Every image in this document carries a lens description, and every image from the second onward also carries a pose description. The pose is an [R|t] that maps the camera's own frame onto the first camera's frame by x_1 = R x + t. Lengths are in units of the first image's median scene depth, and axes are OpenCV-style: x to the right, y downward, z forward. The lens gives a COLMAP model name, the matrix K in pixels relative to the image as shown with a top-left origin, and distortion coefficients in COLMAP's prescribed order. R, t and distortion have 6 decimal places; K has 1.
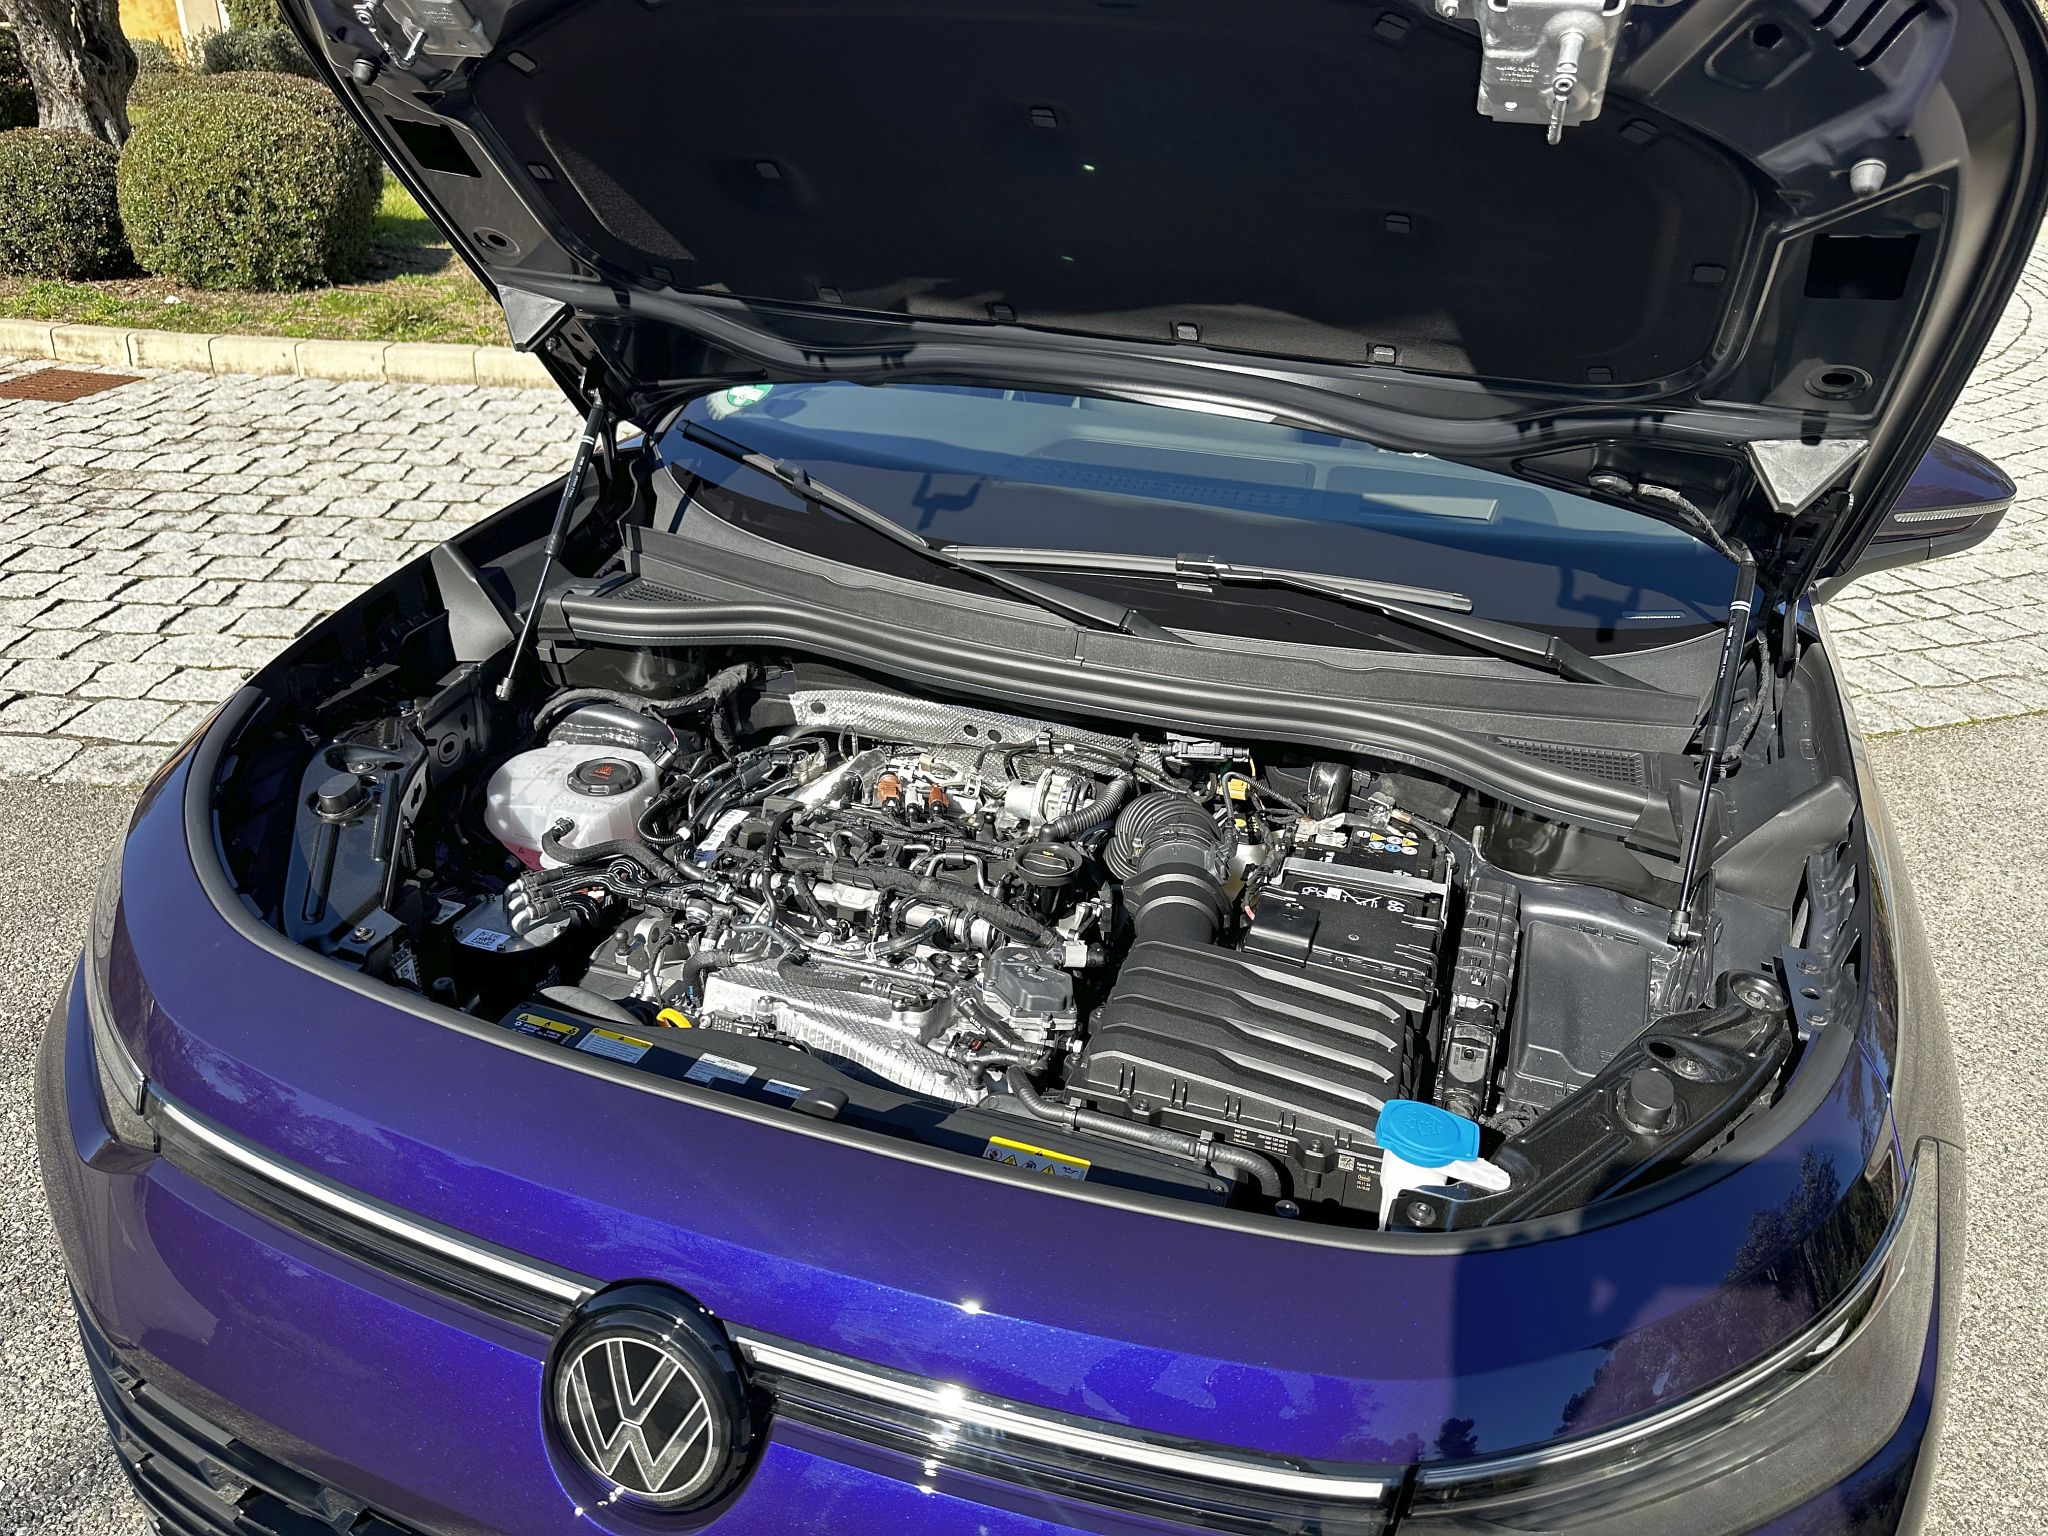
lens RADIAL K [[1457.7, 0, 1024.0], [0, 1457.7, 768.0], [0, 0, 1]] dist [0.016409, -0.023580]
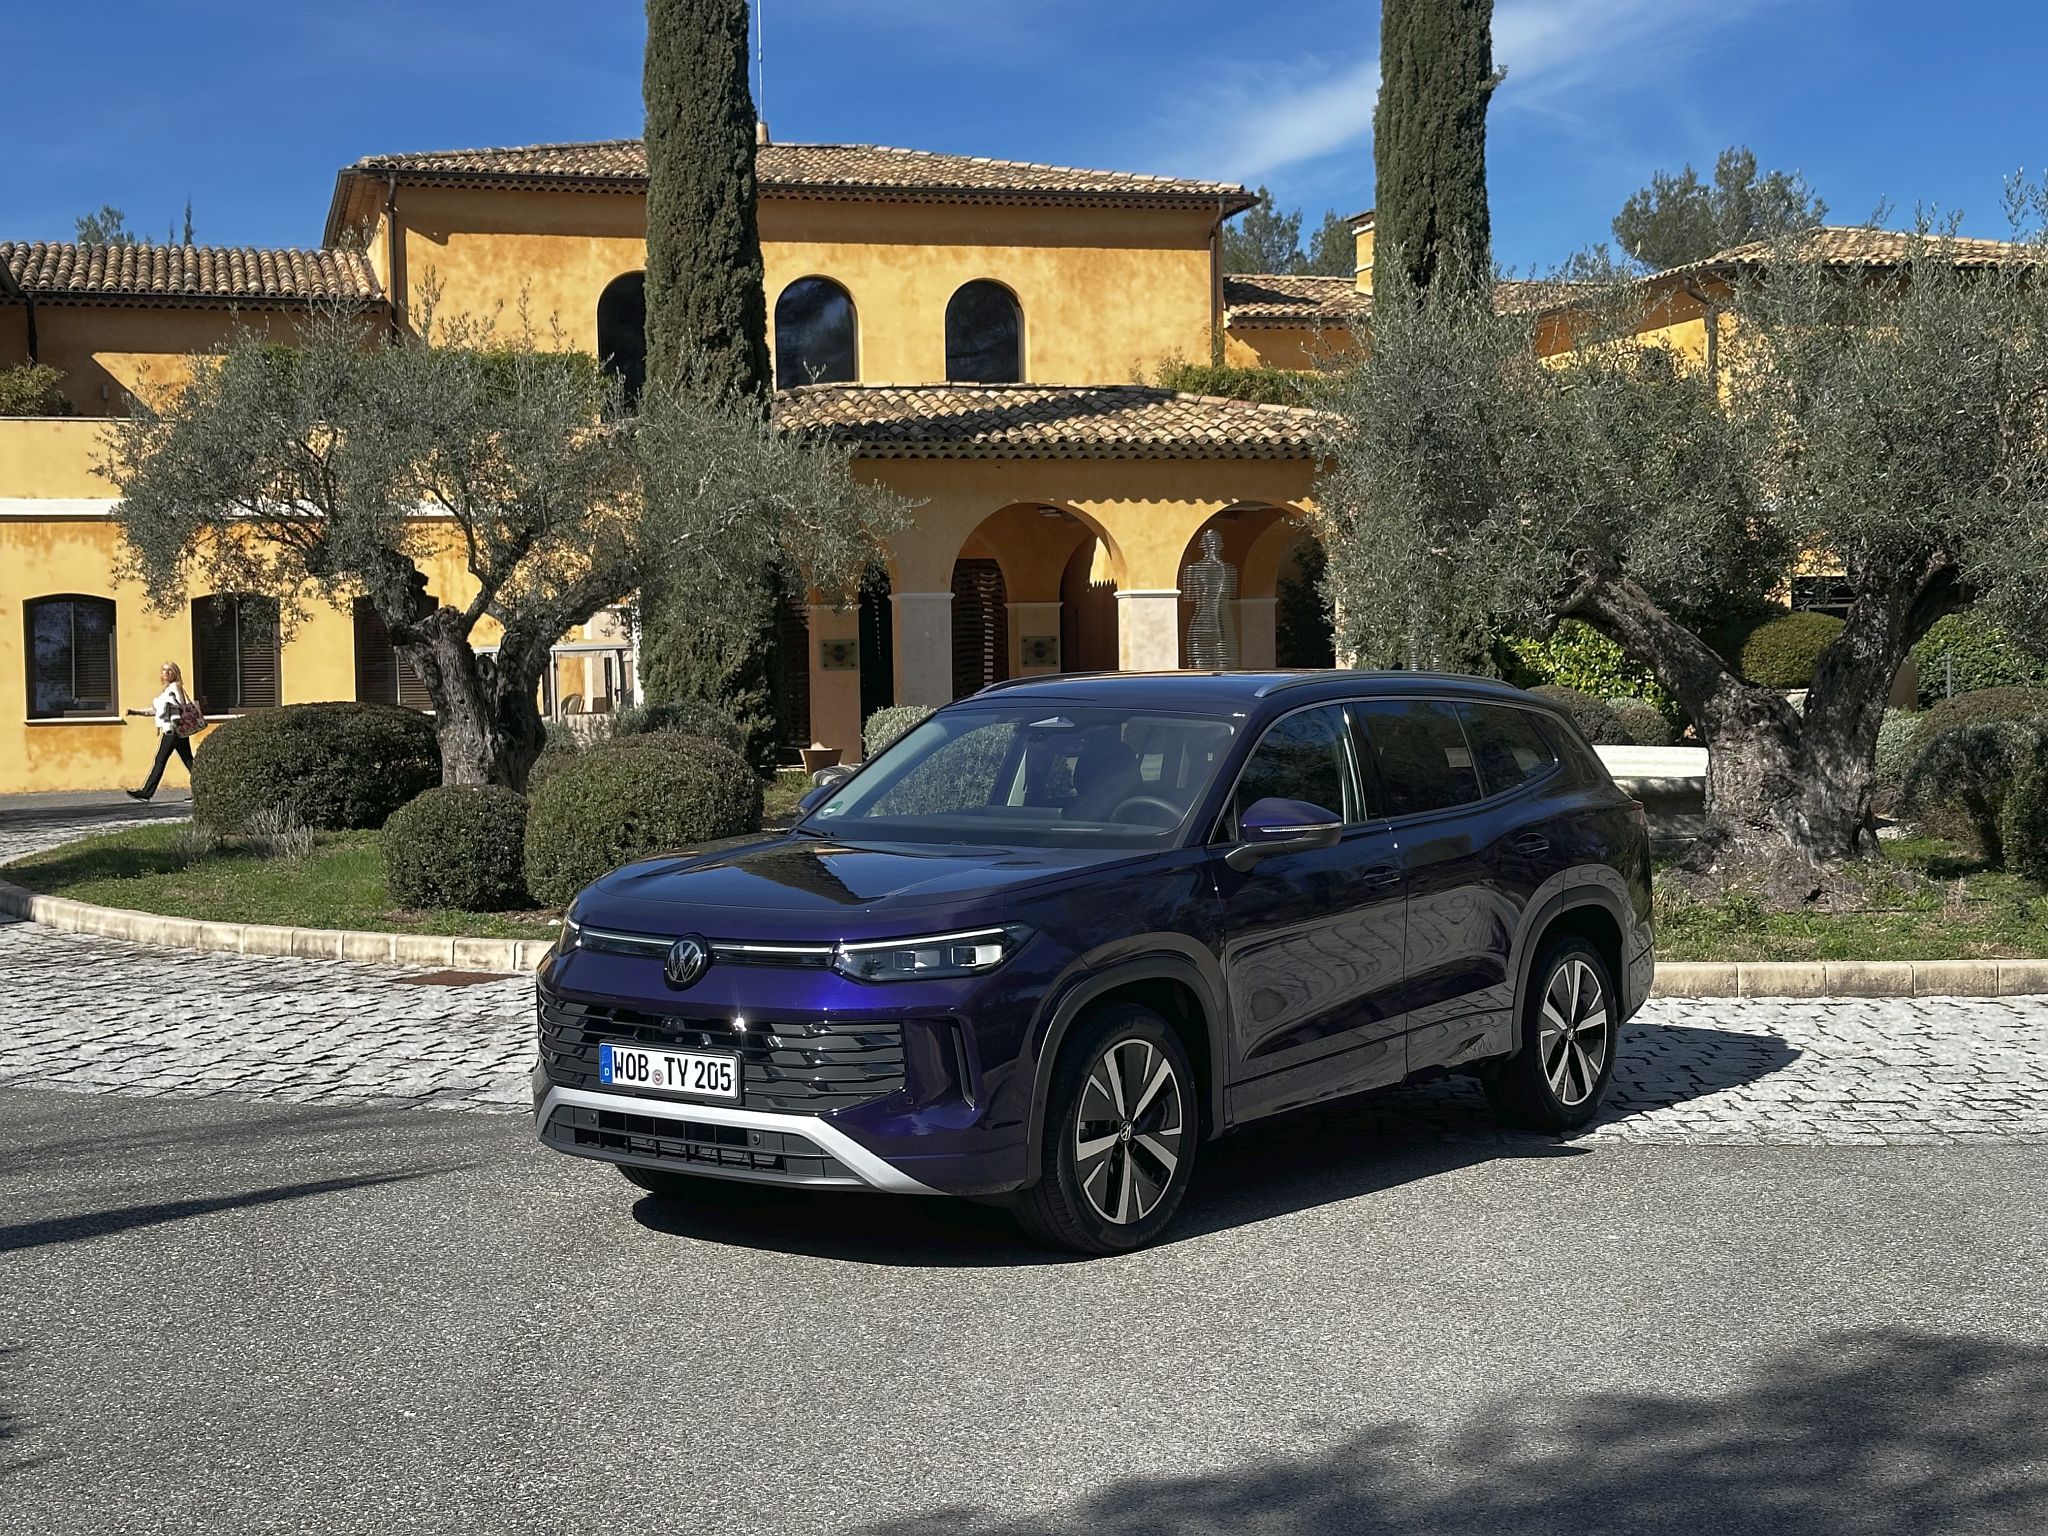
lens RADIAL K [[2720.1, 0, 983.4], [0, 2720.1, 755.9], [0, 0, 1]] dist [-0.009029, 0.365970]
pose [[0.946414, -0.030923, -0.321472, 1.746868], [-0.110117, 0.904857, -0.411227, 1.721001], [0.303602, 0.424591, 0.852964, -3.191249]]
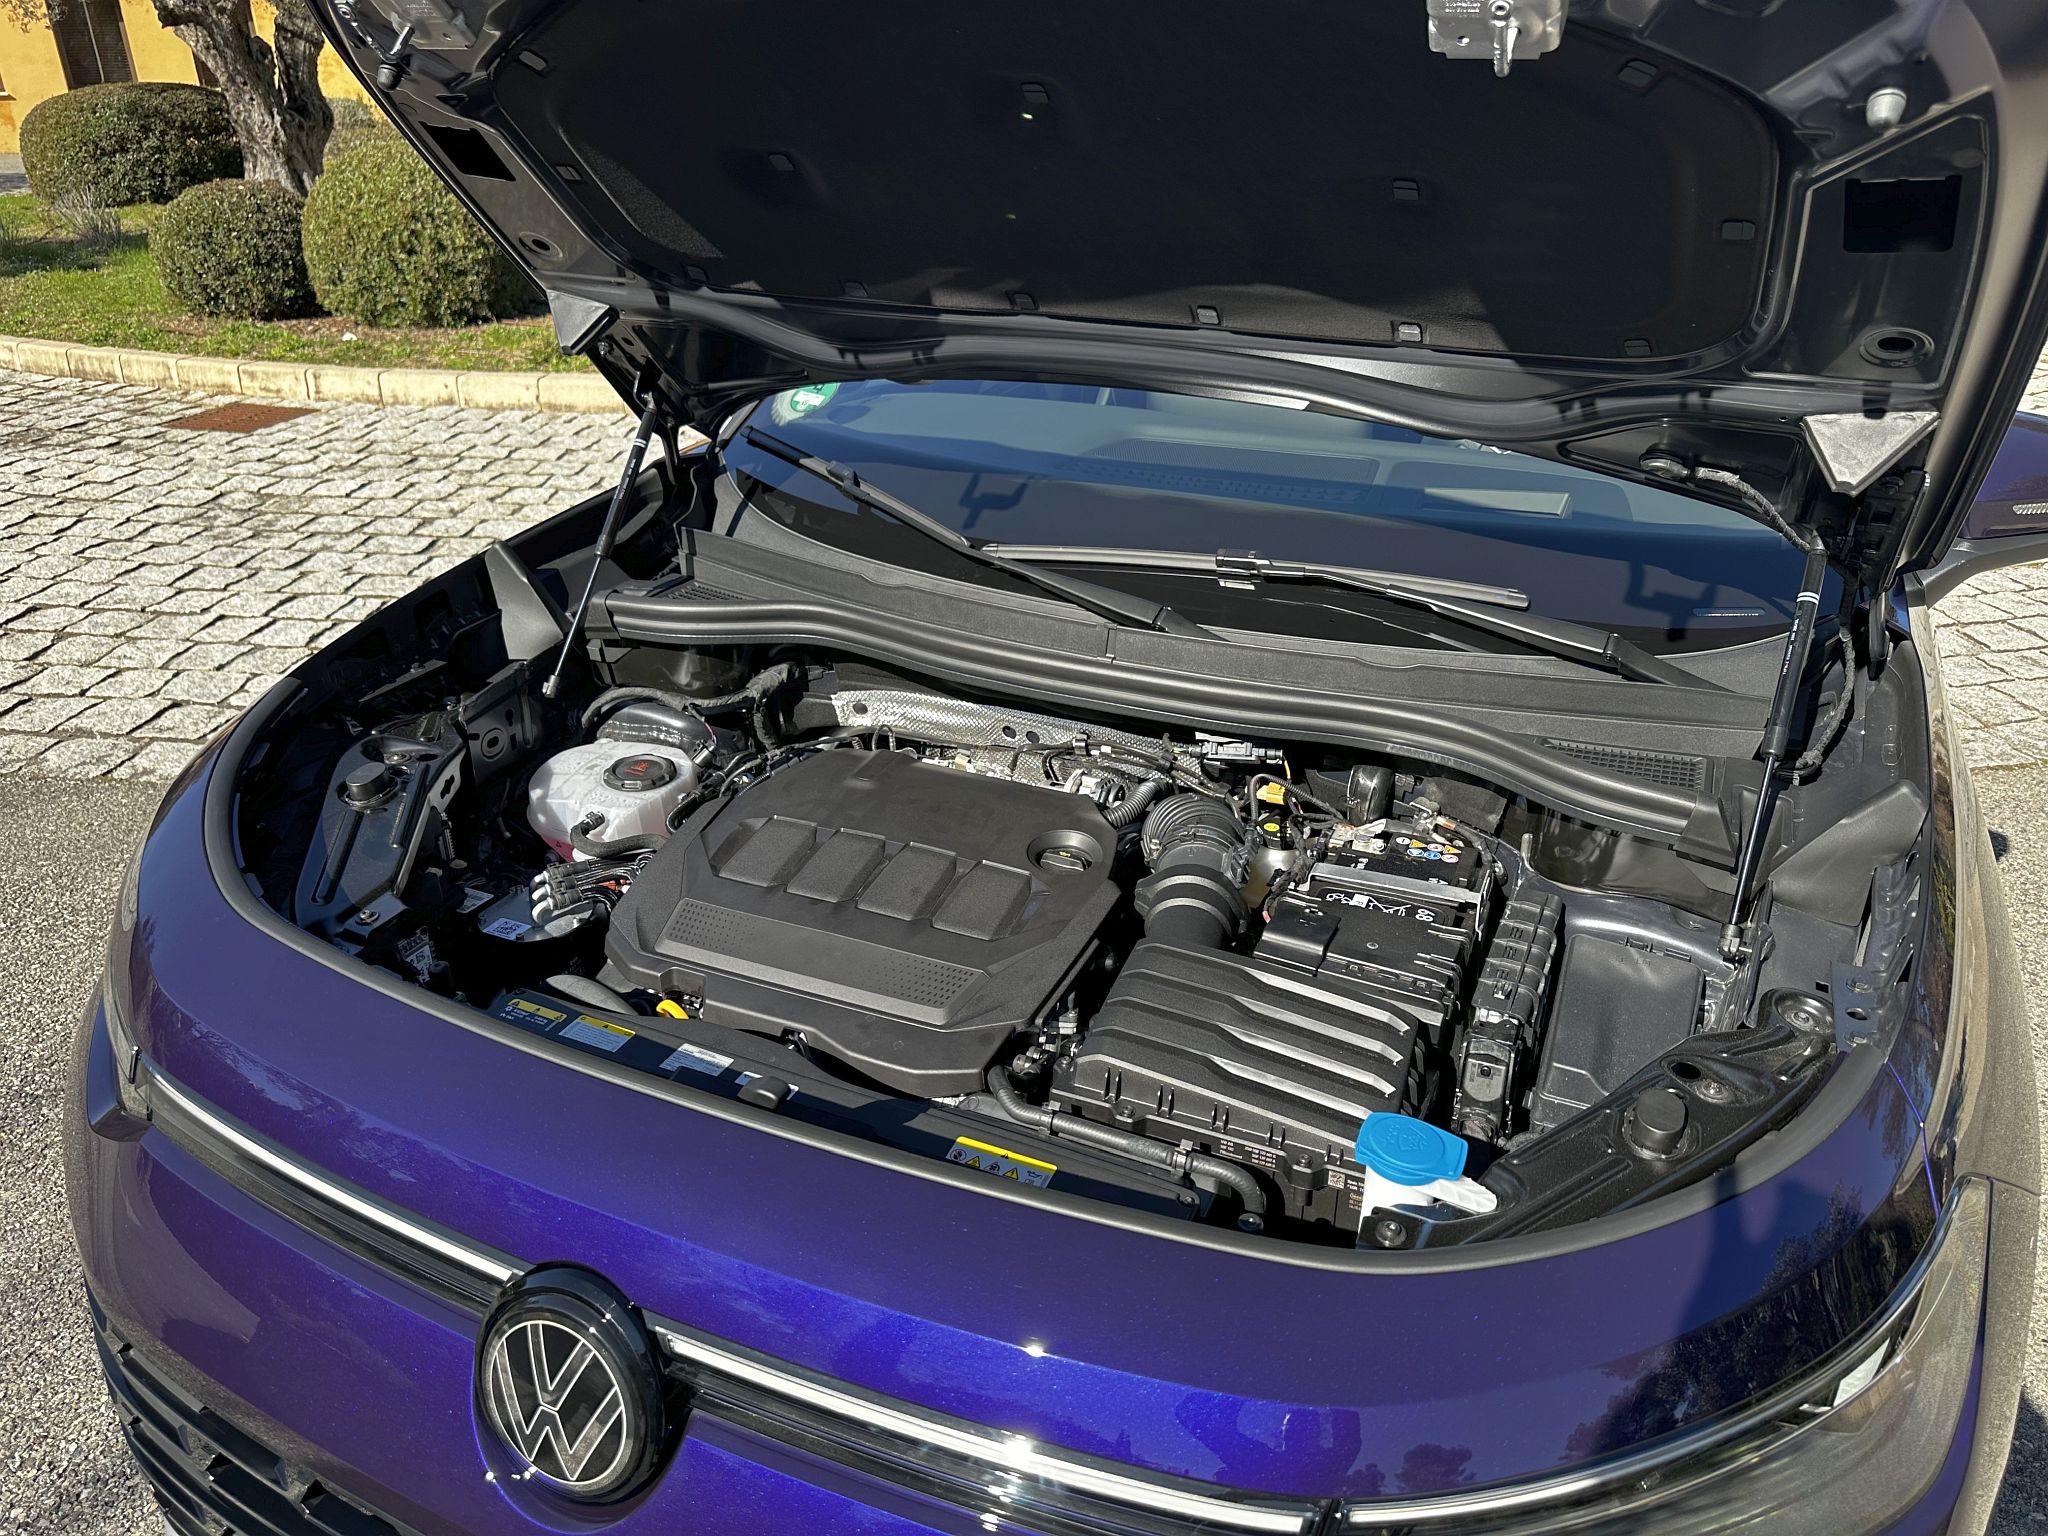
lens RADIAL K [[1457.7, 0, 1024.0], [0, 1457.7, 768.0], [0, 0, 1]] dist [0.016409, -0.023580]
pose [[0.994359, 0.010902, -0.105501, 0.086624], [-0.012804, 0.999767, -0.017365, 0.017578], [0.105287, 0.018618, 0.994268, 0.027632]]
